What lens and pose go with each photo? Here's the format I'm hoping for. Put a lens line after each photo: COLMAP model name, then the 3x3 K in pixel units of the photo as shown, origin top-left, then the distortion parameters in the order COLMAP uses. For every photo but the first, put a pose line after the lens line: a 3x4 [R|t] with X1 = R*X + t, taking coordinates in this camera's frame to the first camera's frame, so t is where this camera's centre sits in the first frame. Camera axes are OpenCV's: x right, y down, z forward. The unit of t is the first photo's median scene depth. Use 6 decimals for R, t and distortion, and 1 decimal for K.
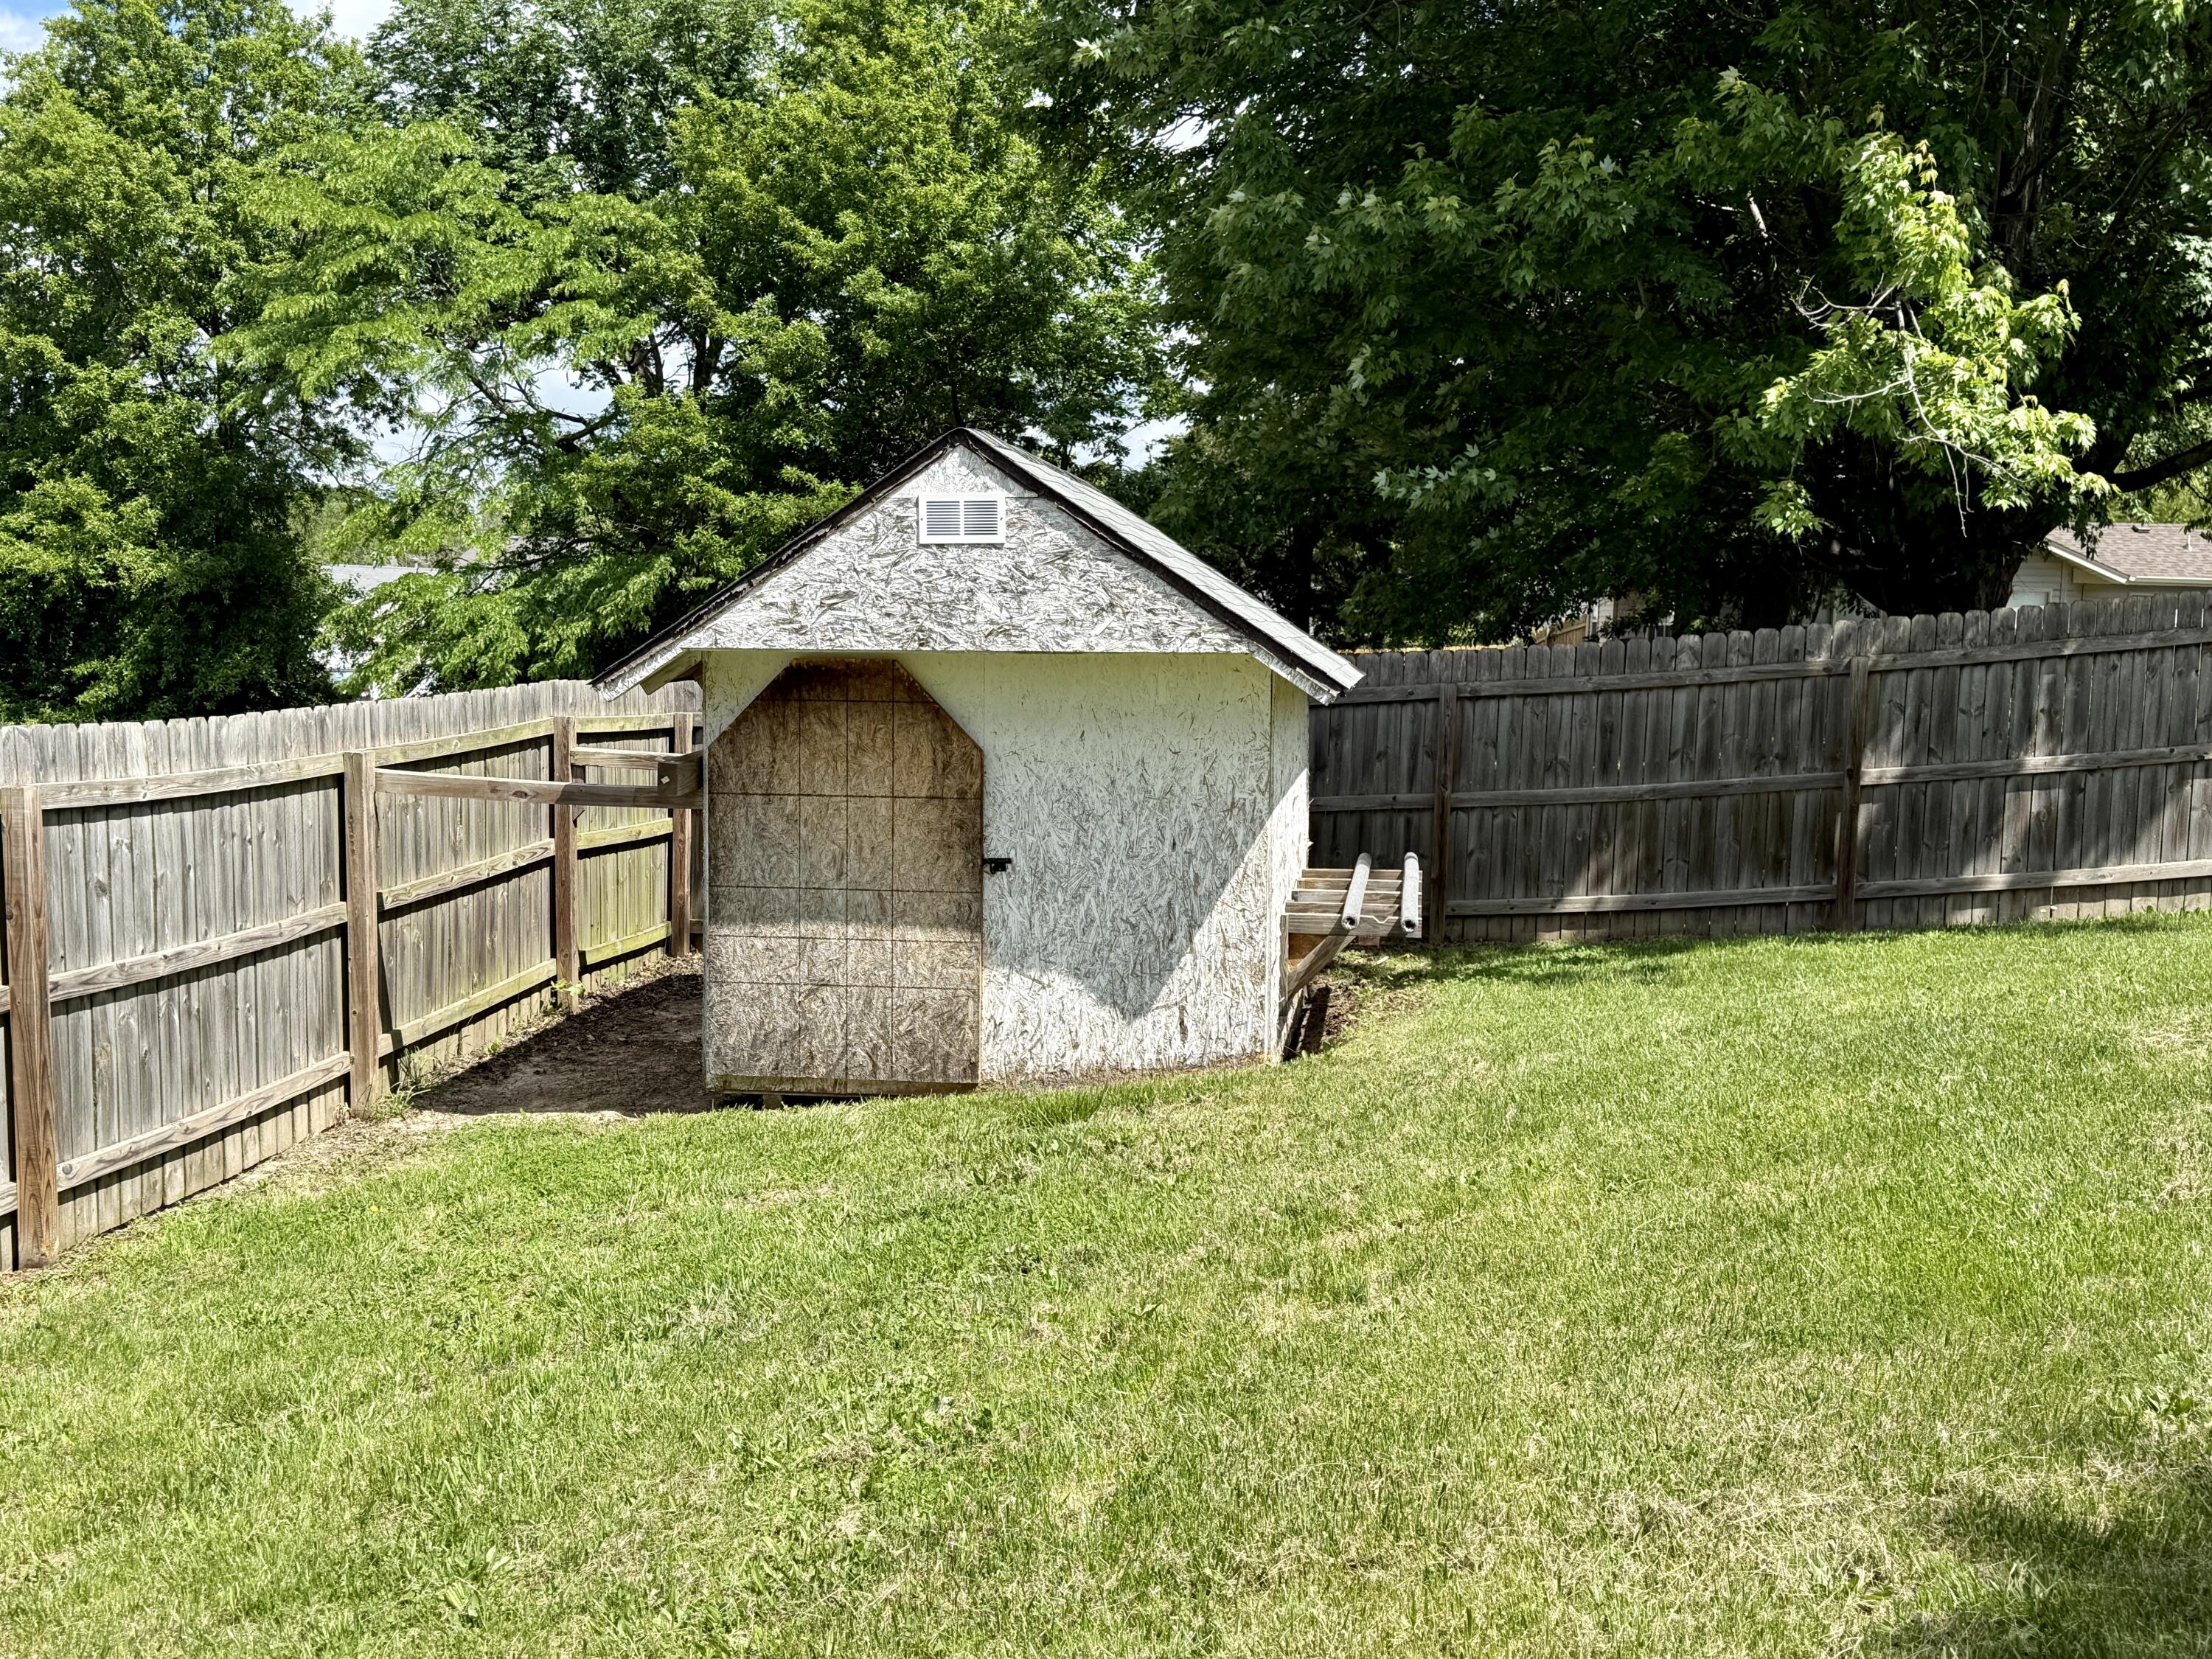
lens RADIAL K [[2503.6, 0, 1109.1], [0, 2503.6, 835.8], [0, 0, 1]] dist [-0.145751, 0.000000]
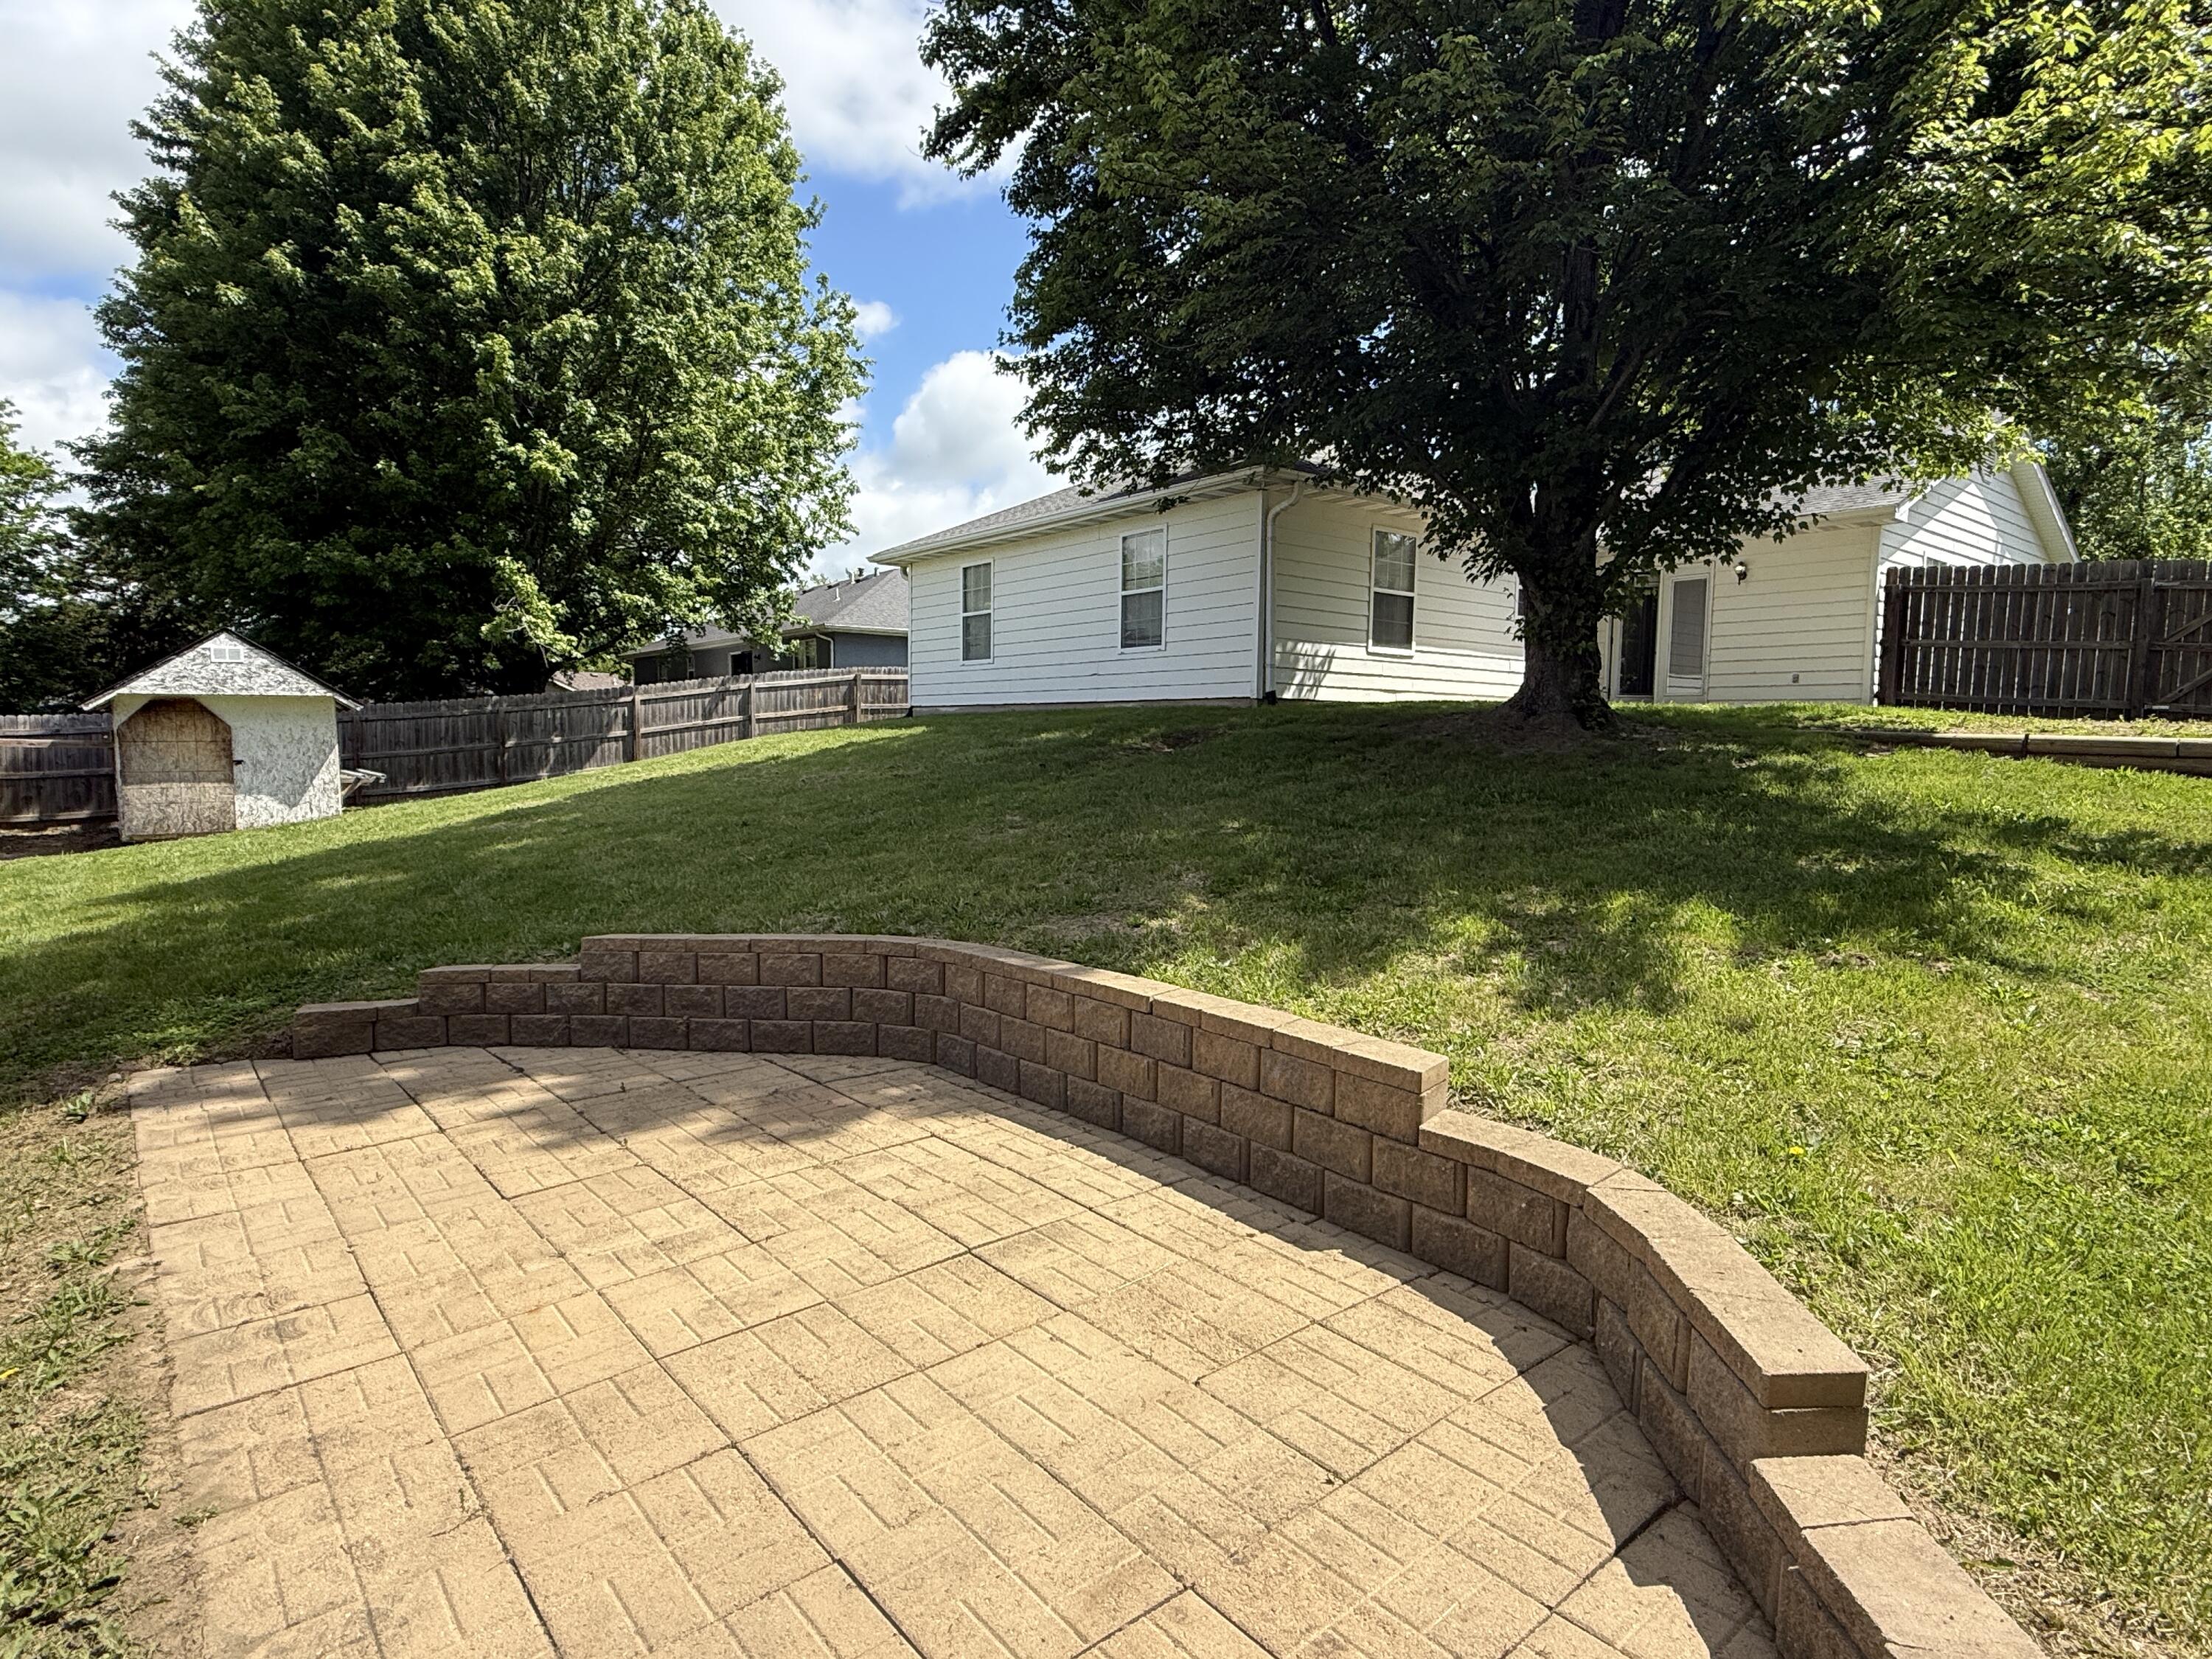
lens RADIAL K [[1200.7, 0, 1119.1], [0, 1200.7, 835.3], [0, 0, 1]] dist [0.005599, 0.001193]
pose [[0.677928, -0.075802, 0.731209, -0.419600], [0.083565, 0.996168, 0.025794, 0.160523], [-0.730363, 0.043617, 0.681665, -0.893632]]
